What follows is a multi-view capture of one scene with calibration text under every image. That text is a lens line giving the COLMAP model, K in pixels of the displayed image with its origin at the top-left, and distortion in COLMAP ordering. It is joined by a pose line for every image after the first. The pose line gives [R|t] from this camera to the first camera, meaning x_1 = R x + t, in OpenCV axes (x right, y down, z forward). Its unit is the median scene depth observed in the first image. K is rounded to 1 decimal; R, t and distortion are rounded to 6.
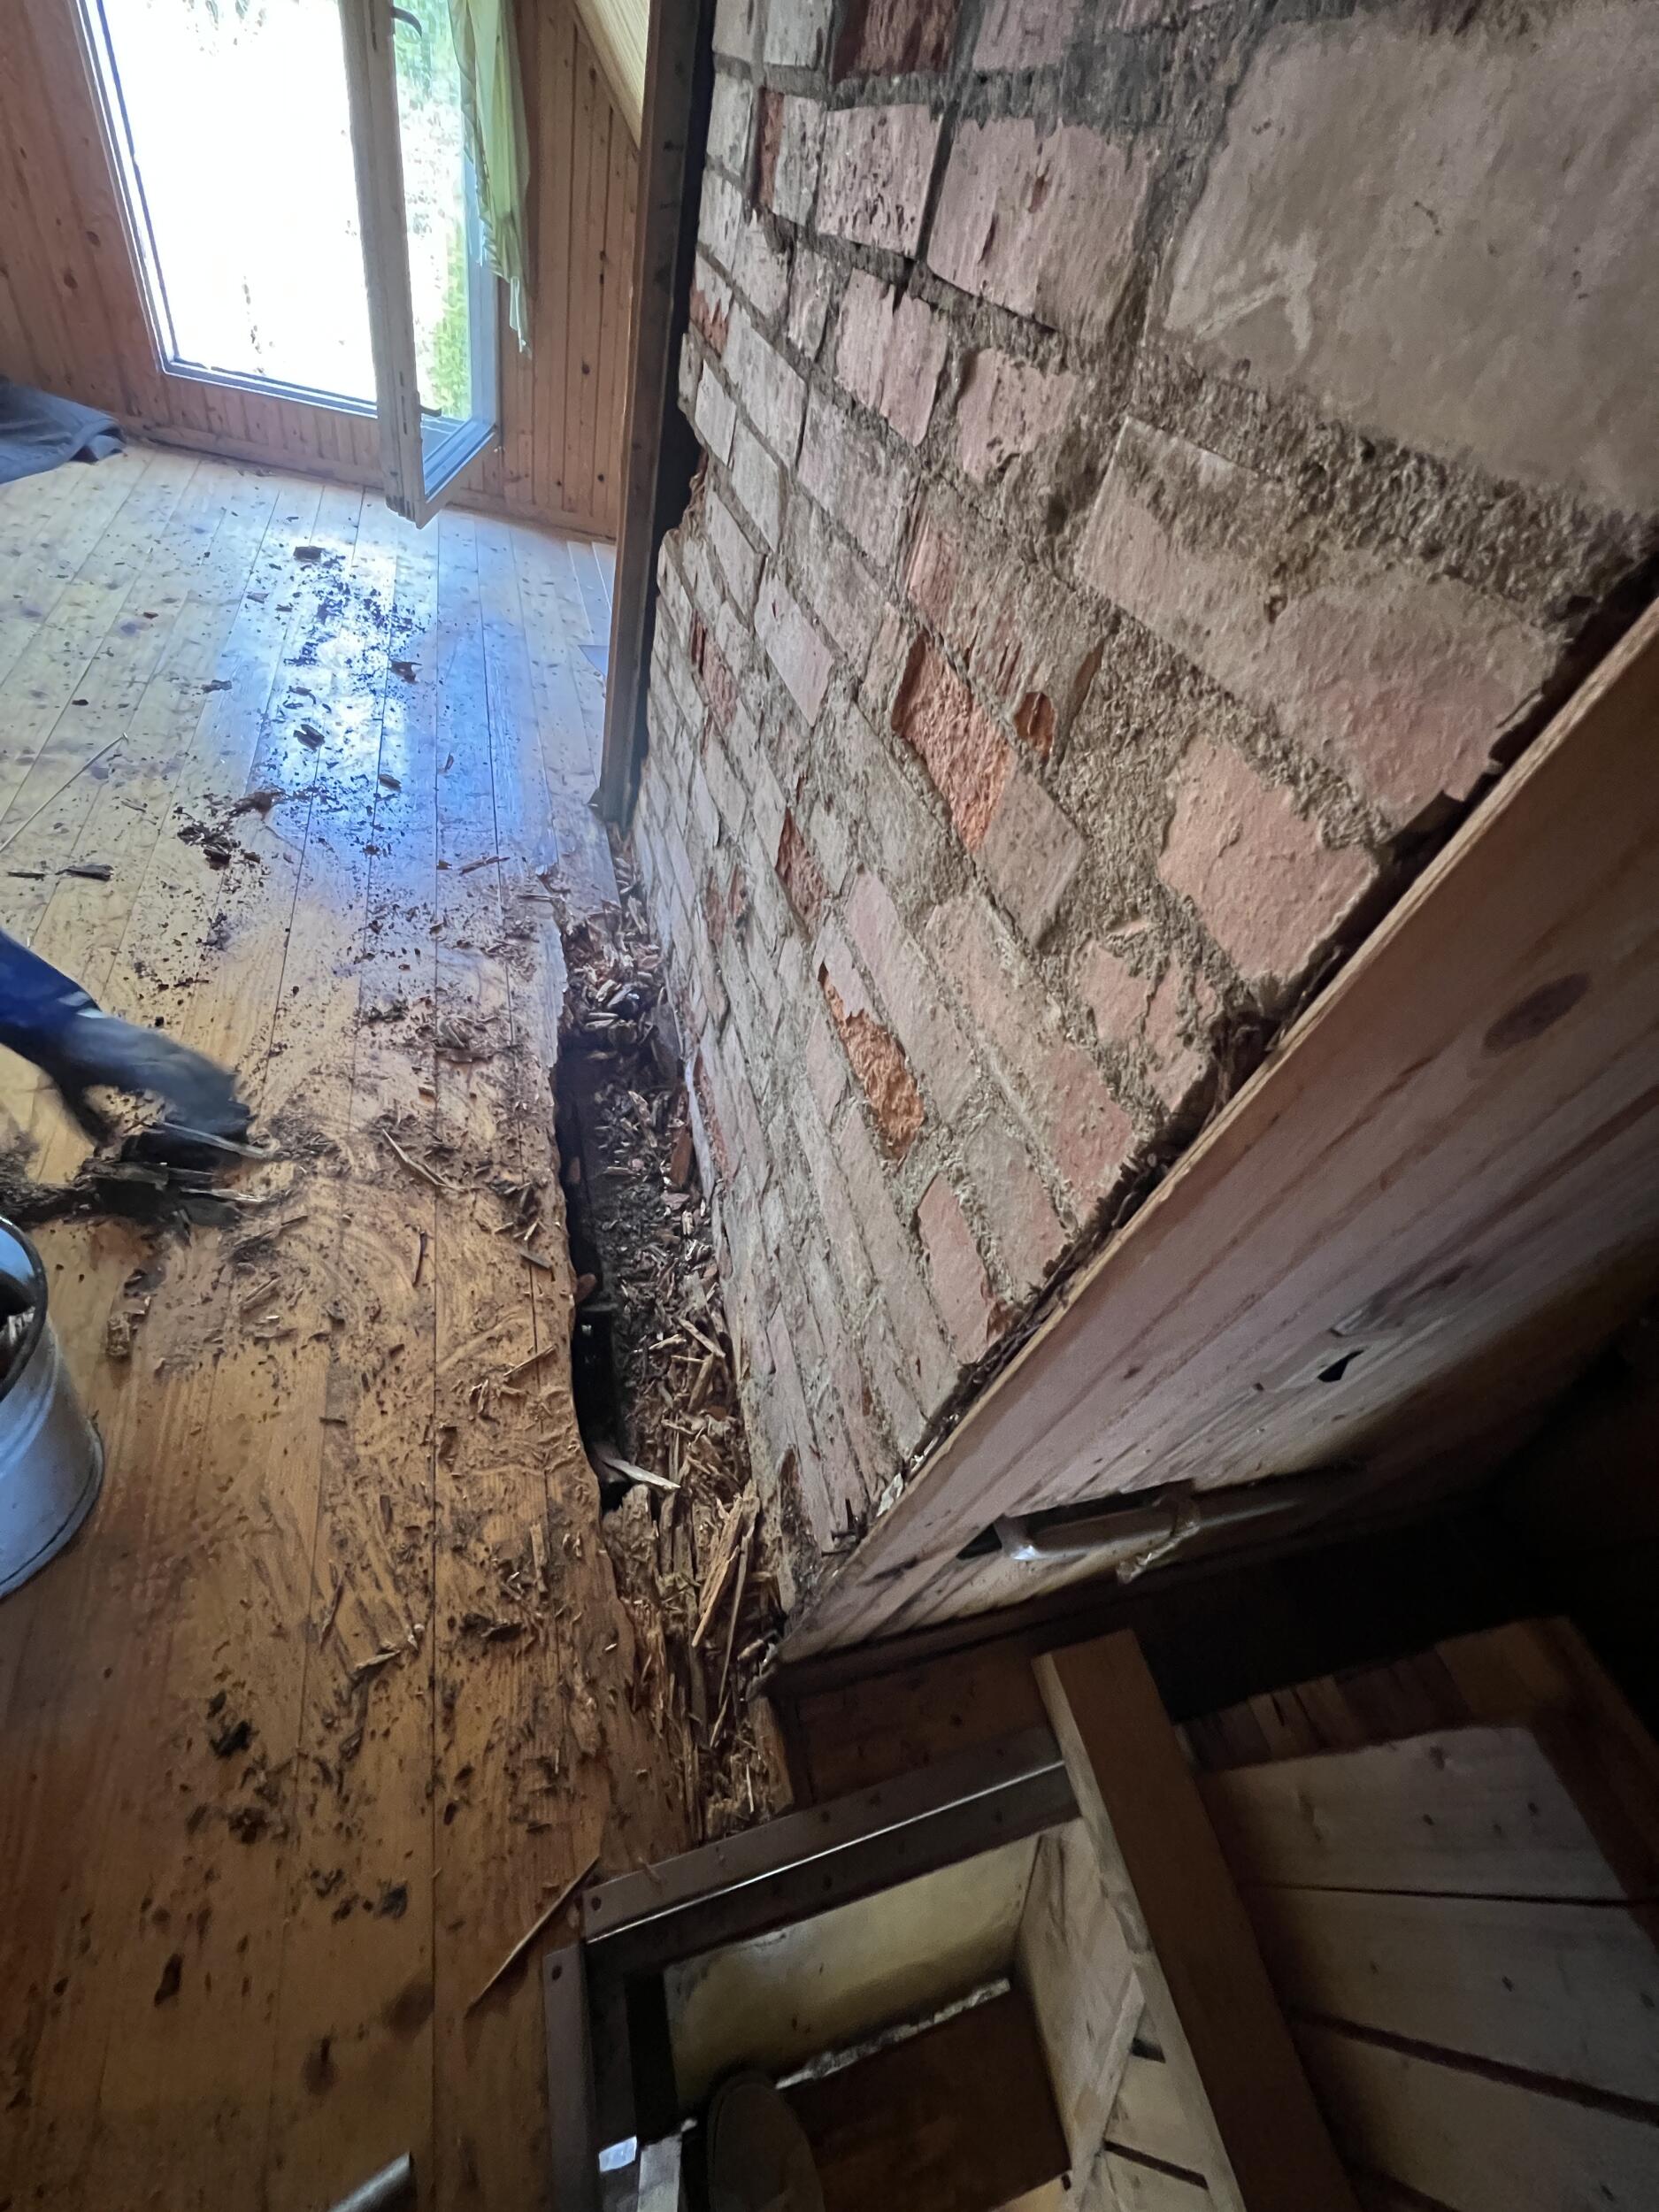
lens RADIAL K [[874.4, 0, 829.5], [0, 874.4, 1106.0], [0, 0, 1]] dist [0.001033, -0.000018]
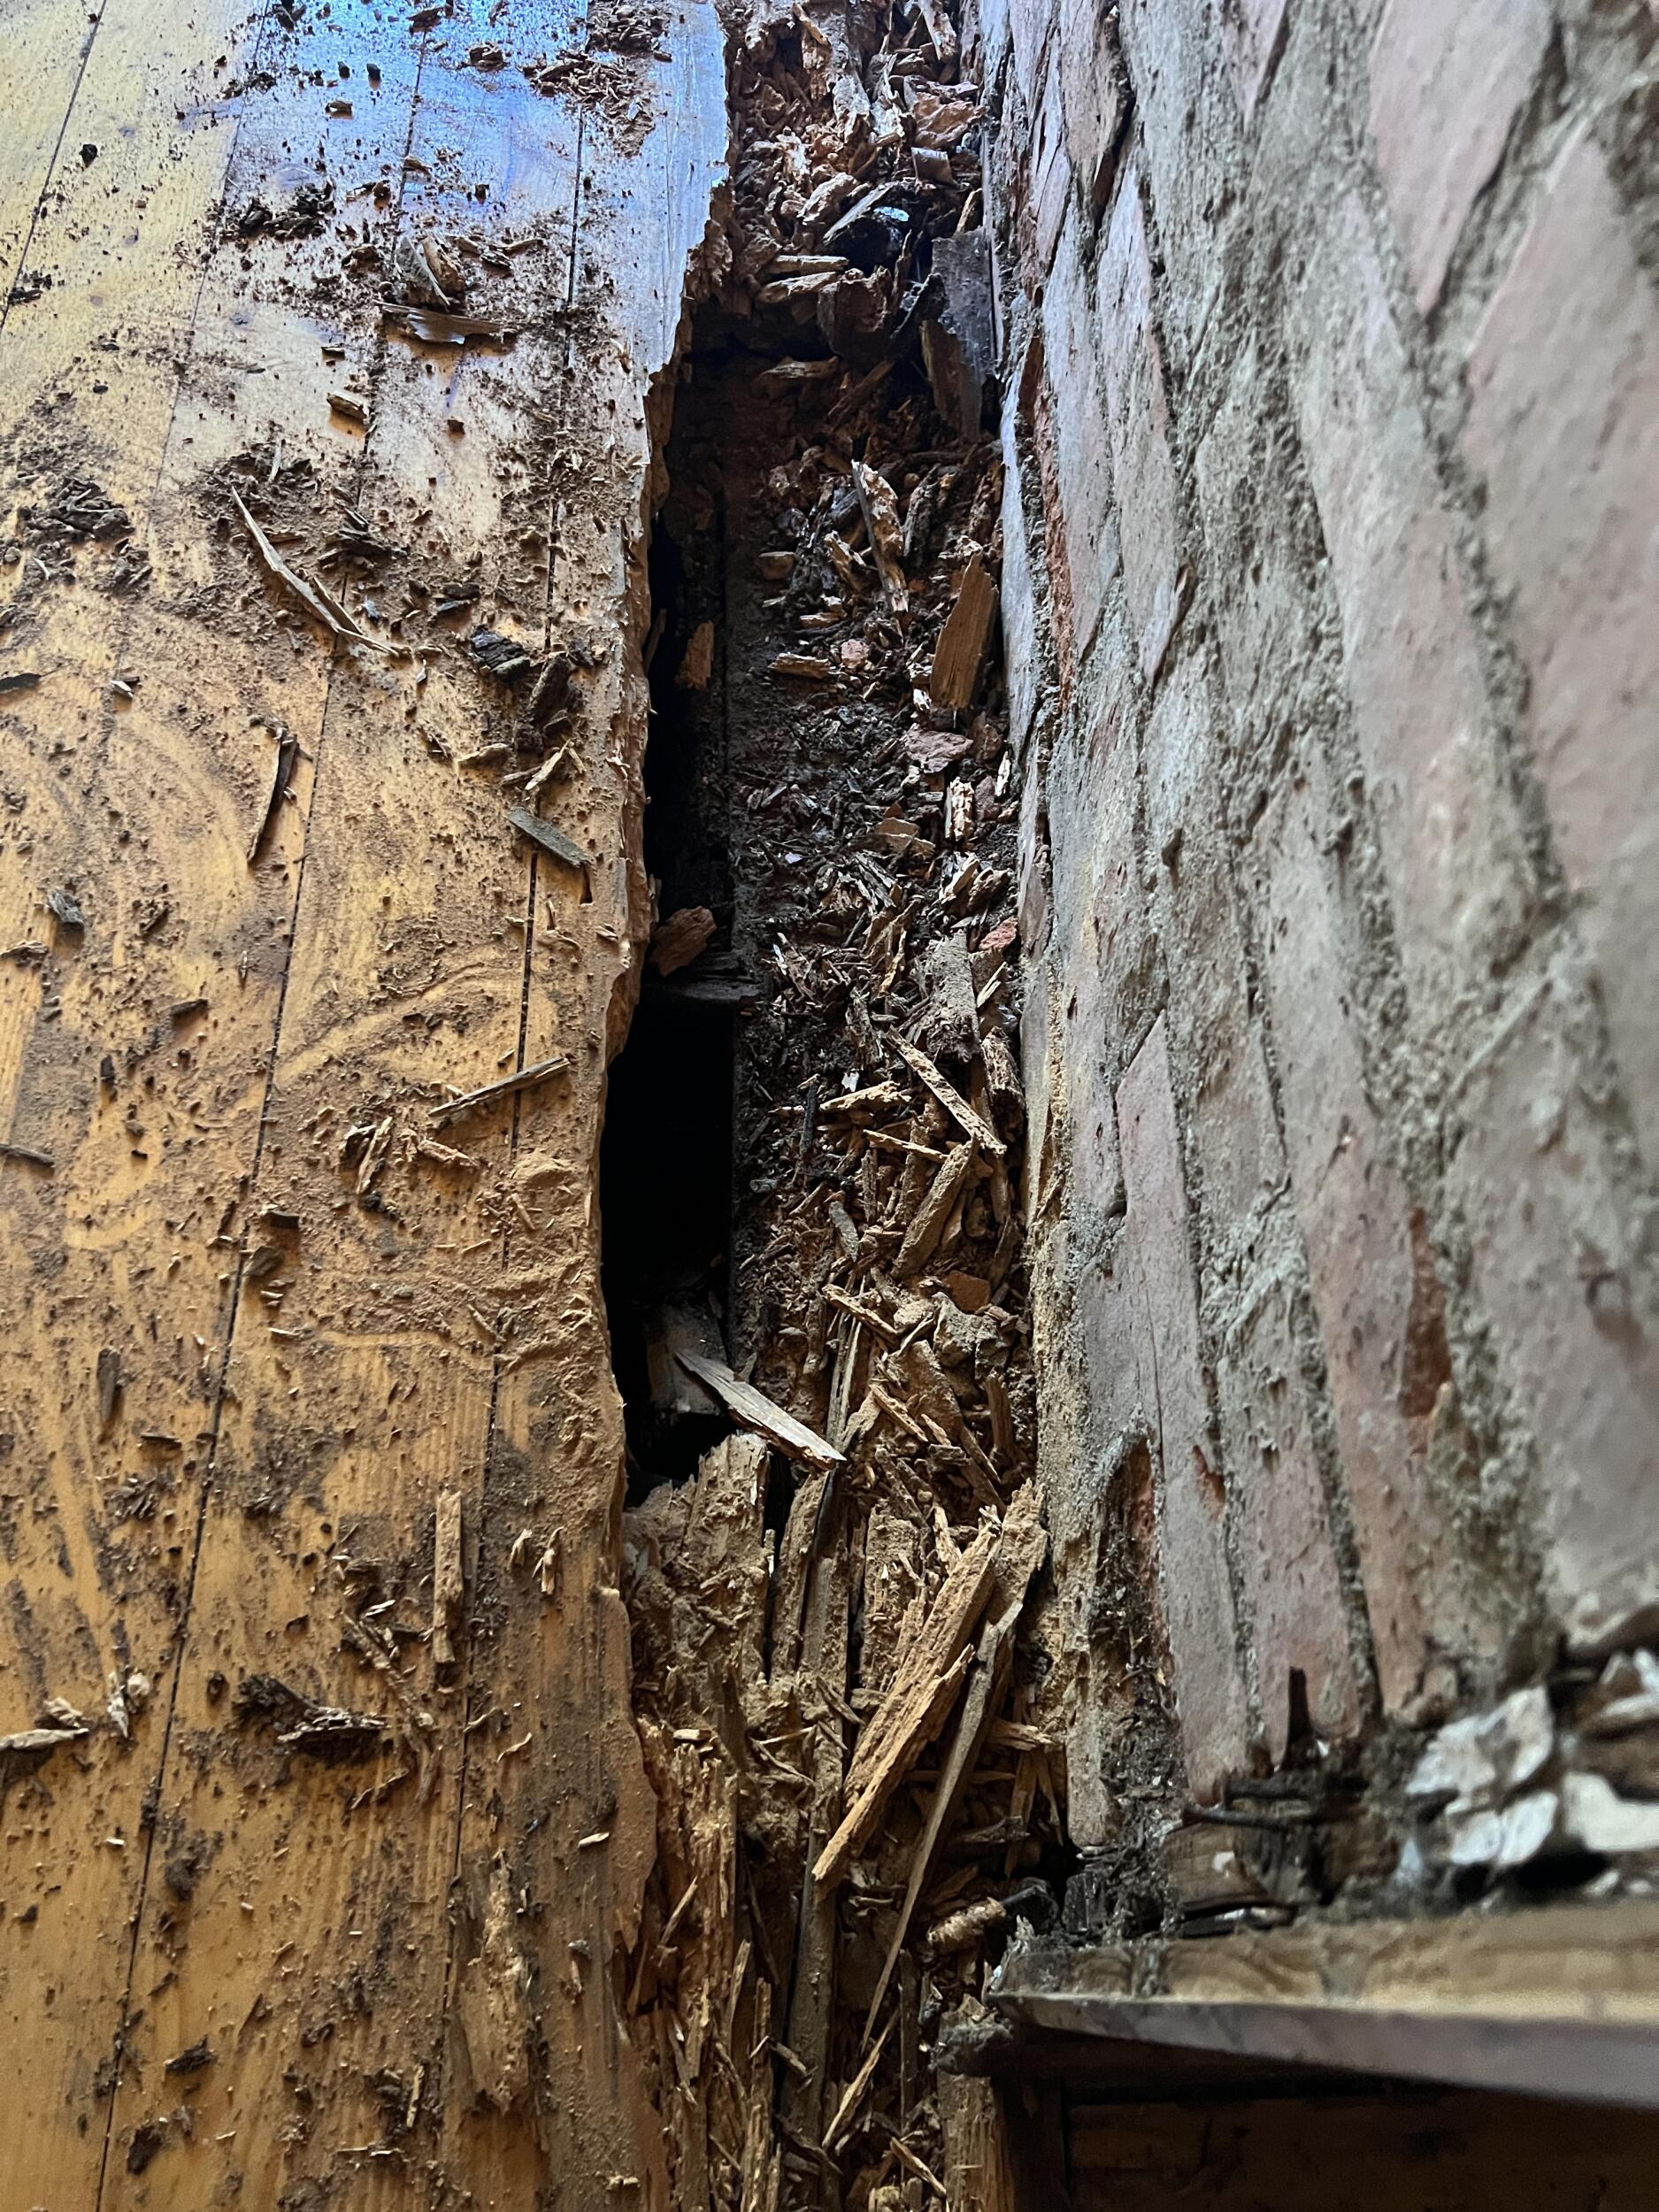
lens RADIAL K [[1638.3, 0, 829.5], [0, 1638.3, 1106.0], [0, 0, 1]] dist [0.085886, -0.120677]
pose [[0.951996, 0.138830, -0.272818, -0.002401], [-0.070600, 0.966792, 0.245619, 0.109960], [0.297858, -0.214567, 0.930184, 0.362654]]
